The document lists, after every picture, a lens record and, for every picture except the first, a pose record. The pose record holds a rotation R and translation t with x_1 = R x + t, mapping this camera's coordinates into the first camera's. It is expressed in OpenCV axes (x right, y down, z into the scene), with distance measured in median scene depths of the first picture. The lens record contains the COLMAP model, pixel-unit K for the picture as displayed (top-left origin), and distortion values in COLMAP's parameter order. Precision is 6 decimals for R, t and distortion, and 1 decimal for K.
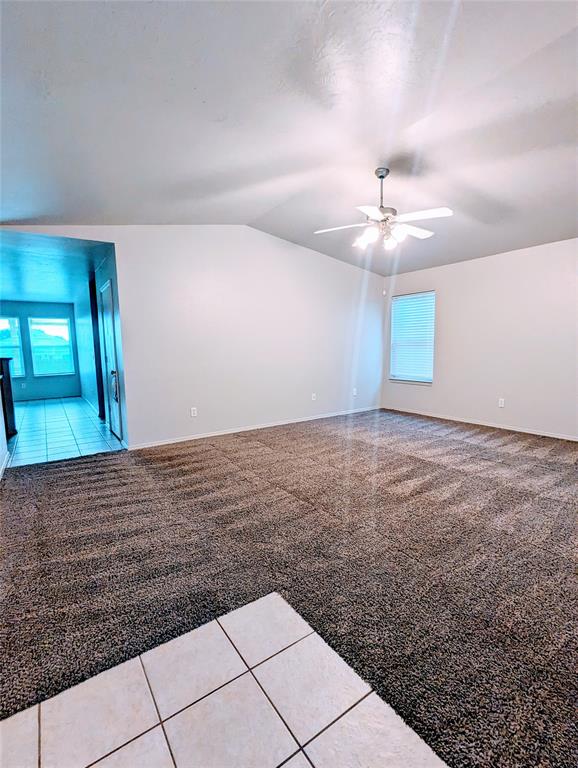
lens RADIAL K [[366.2, 0, 287.4], [0, 366.2, 386.5], [0, 0, 1]] dist [-0.004015, 0.005265]
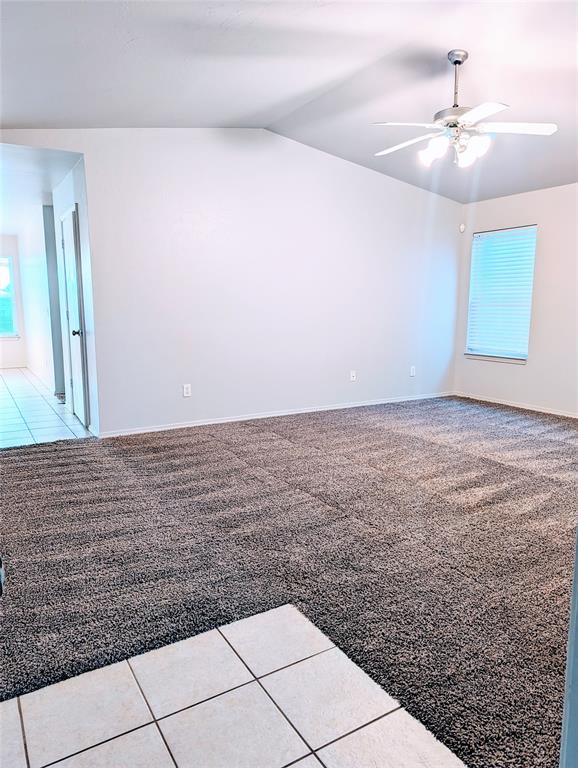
lens RADIAL K [[540.4, 0, 288.1], [0, 540.4, 384.4], [0, 0, 1]] dist [0.060056, -0.050673]
pose [[0.998015, 0.028781, -0.056016, 0.009356], [-0.026778, 0.998986, 0.036191, 0.020911], [0.057001, -0.034619, 0.997774, -0.104087]]
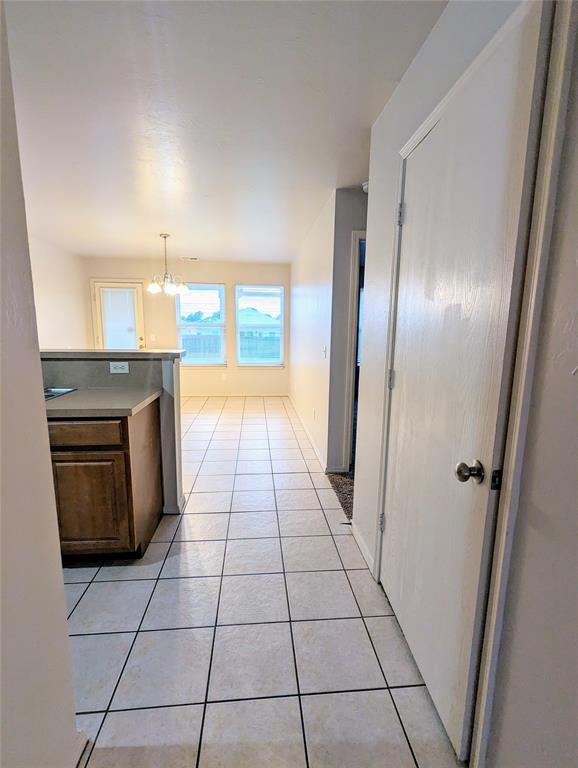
lens RADIAL K [[366.2, 0, 287.8], [0, 366.2, 386.5], [0, 0, 1]] dist [-0.004015, 0.005265]
pose [[0.877472, 0.111521, -0.466483, -0.722300], [-0.087651, 0.993499, 0.072639, -0.142047], [0.471551, -0.022851, 0.881543, 1.141331]]
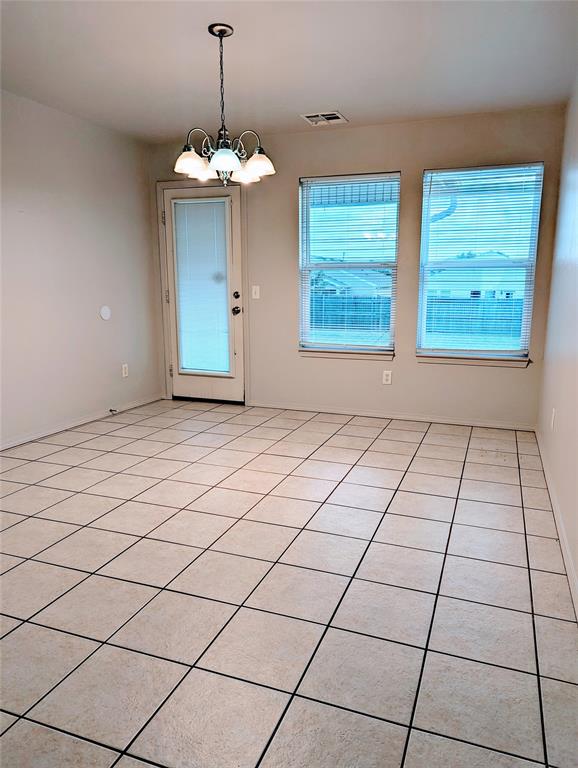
lens RADIAL K [[540.4, 0, 304.2], [0, 540.4, 383.7], [0, 0, 1]] dist [0.060056, -0.050673]
pose [[0.592021, 0.171837, -0.787390, -1.028403], [-0.109332, 0.985097, 0.132779, -0.162506], [0.798472, 0.007479, 0.601985, 1.796041]]
